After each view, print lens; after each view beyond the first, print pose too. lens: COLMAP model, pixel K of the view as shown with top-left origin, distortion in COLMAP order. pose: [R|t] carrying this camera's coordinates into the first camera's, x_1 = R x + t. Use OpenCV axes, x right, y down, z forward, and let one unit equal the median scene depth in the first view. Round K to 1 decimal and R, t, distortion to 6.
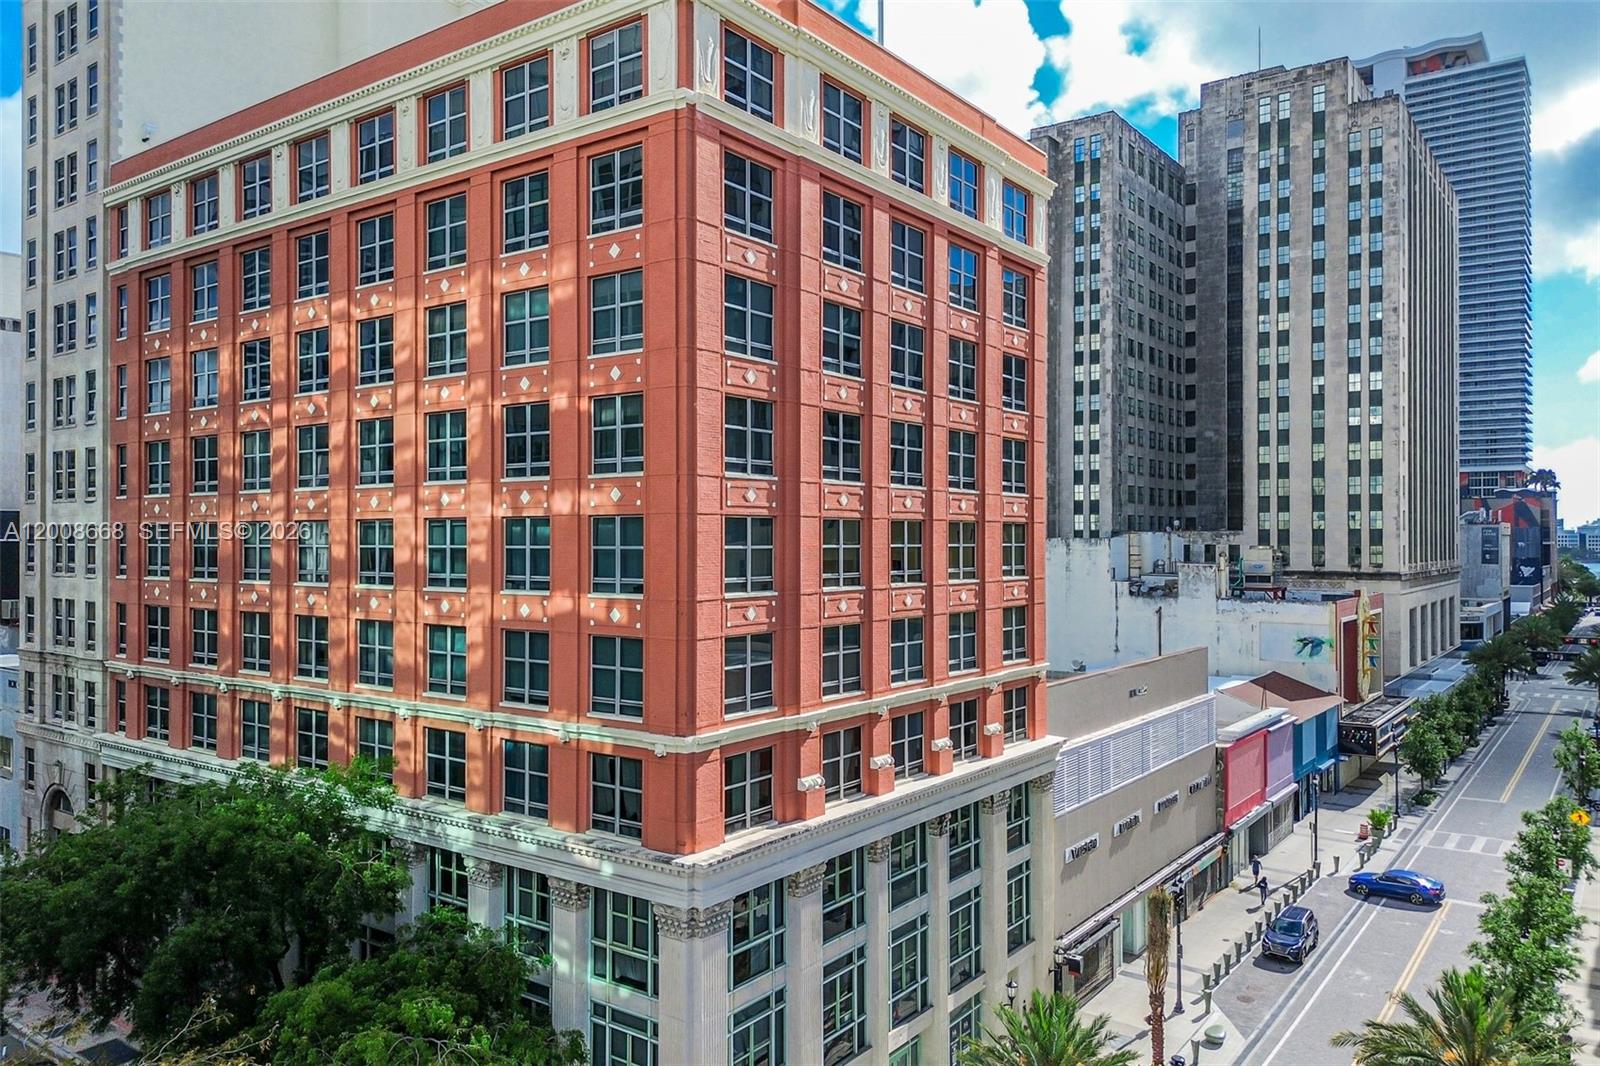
lens RADIAL K [[1160.3, 0, 800.0], [0, 1160.3, 533.0], [0, 0, 1]] dist [0.006539, 0.002804]
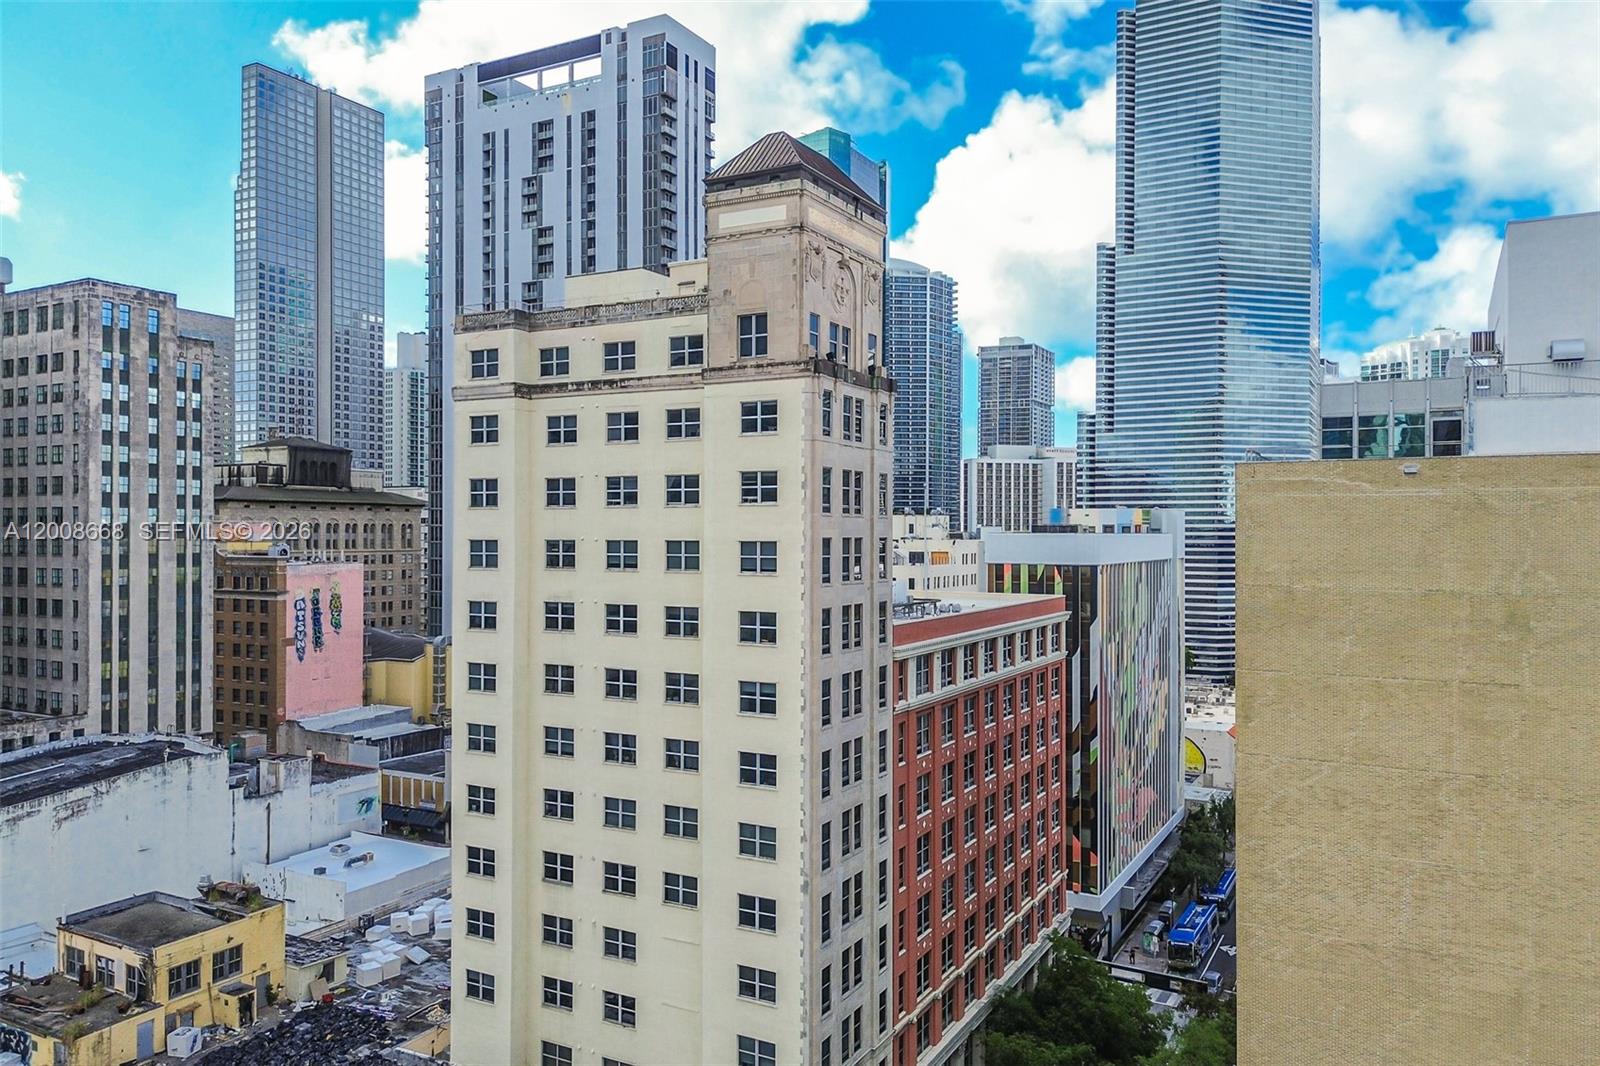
lens RADIAL K [[1160.3, 0, 800.0], [0, 1160.3, 533.0], [0, 0, 1]] dist [0.006539, 0.002804]
pose [[-0.127890, -0.000365, 0.991788, -0.756746], [-0.005241, 0.999986, -0.000308, -0.173456], [-0.991775, -0.005237, -0.127890, 0.528842]]
